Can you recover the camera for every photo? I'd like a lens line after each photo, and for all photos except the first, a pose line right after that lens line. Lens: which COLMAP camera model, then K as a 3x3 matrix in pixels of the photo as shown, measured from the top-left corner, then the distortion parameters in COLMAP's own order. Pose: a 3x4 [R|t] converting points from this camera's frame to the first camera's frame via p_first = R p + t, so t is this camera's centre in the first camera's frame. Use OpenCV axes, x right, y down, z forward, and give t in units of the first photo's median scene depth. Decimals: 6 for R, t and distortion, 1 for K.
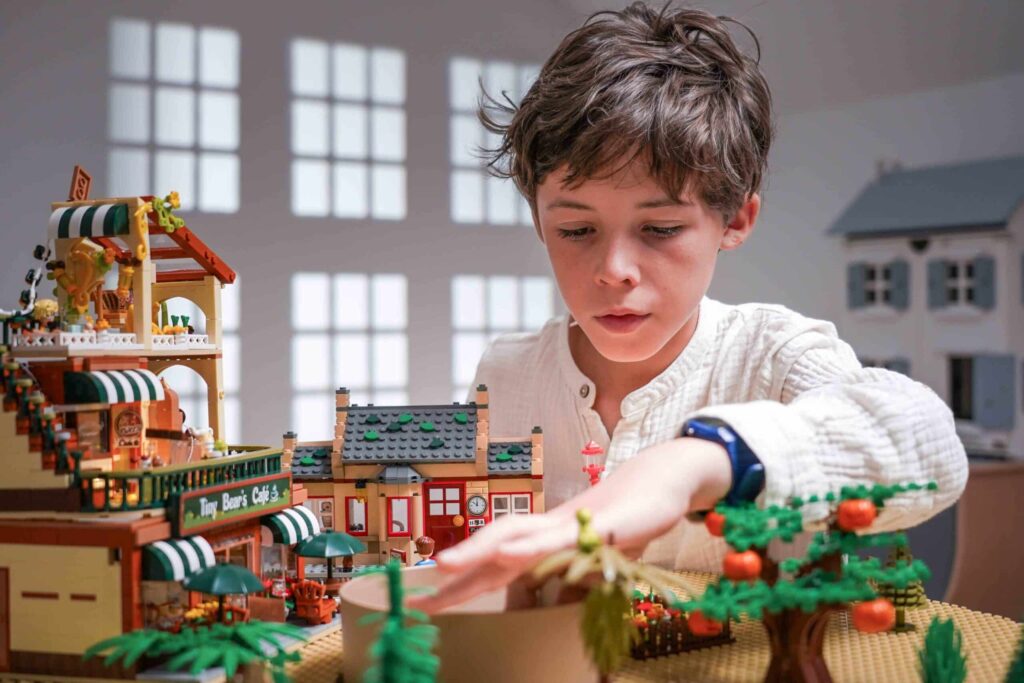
lens RADIAL K [[1429.8, 0, 512.0], [0, 1429.8, 341.5], [0, 0, 1]] dist [0.137630, -0.824396]
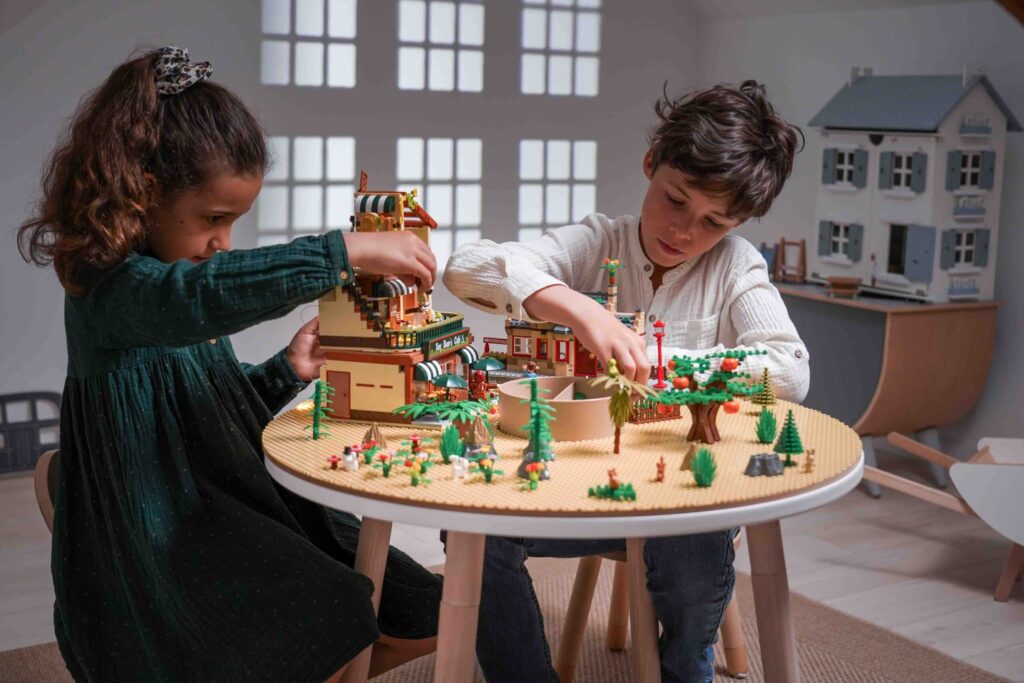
lens RADIAL K [[1426.7, 0, 512.0], [0, 1426.7, 341.5], [0, 0, 1]] dist [0.012239, -0.016293]
pose [[0.999211, 0.032166, -0.023283, -0.048173], [-0.028476, 0.989108, 0.144412, -0.188488], [0.027675, -0.143636, 0.989244, -1.021925]]
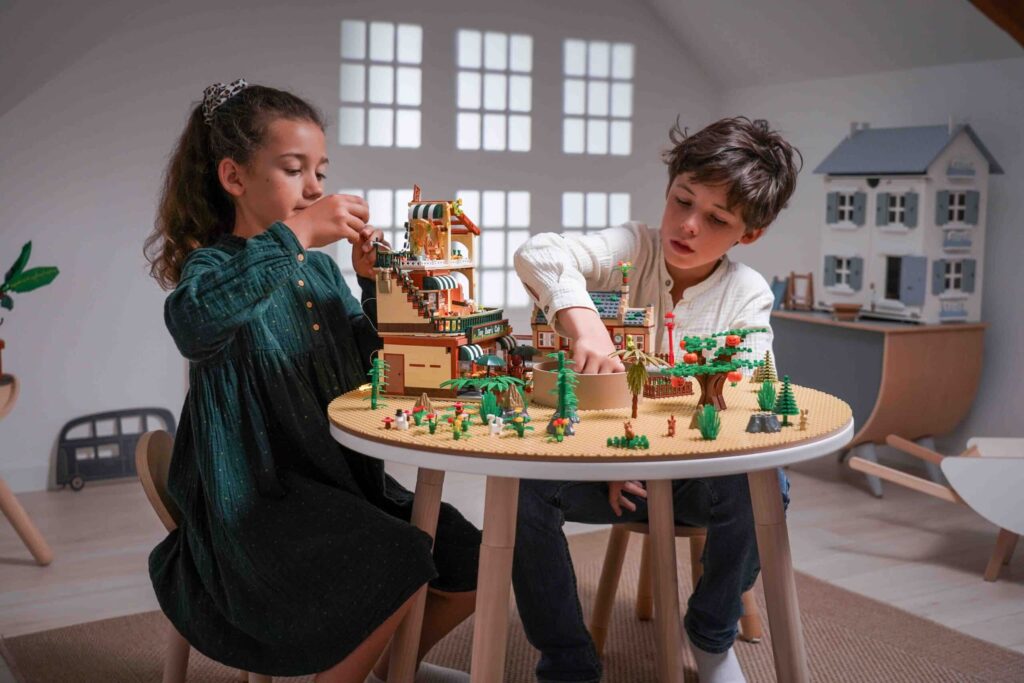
lens RADIAL K [[1242.5, 0, 512.0], [0, 1242.5, 341.5], [0, 0, 1]] dist [0.010039, 0.032584]
pose [[0.997397, 0.024255, -0.067904, -0.010909], [-0.017239, 0.994629, 0.102063, -0.082478], [0.070015, -0.100627, 0.992458, -1.038602]]
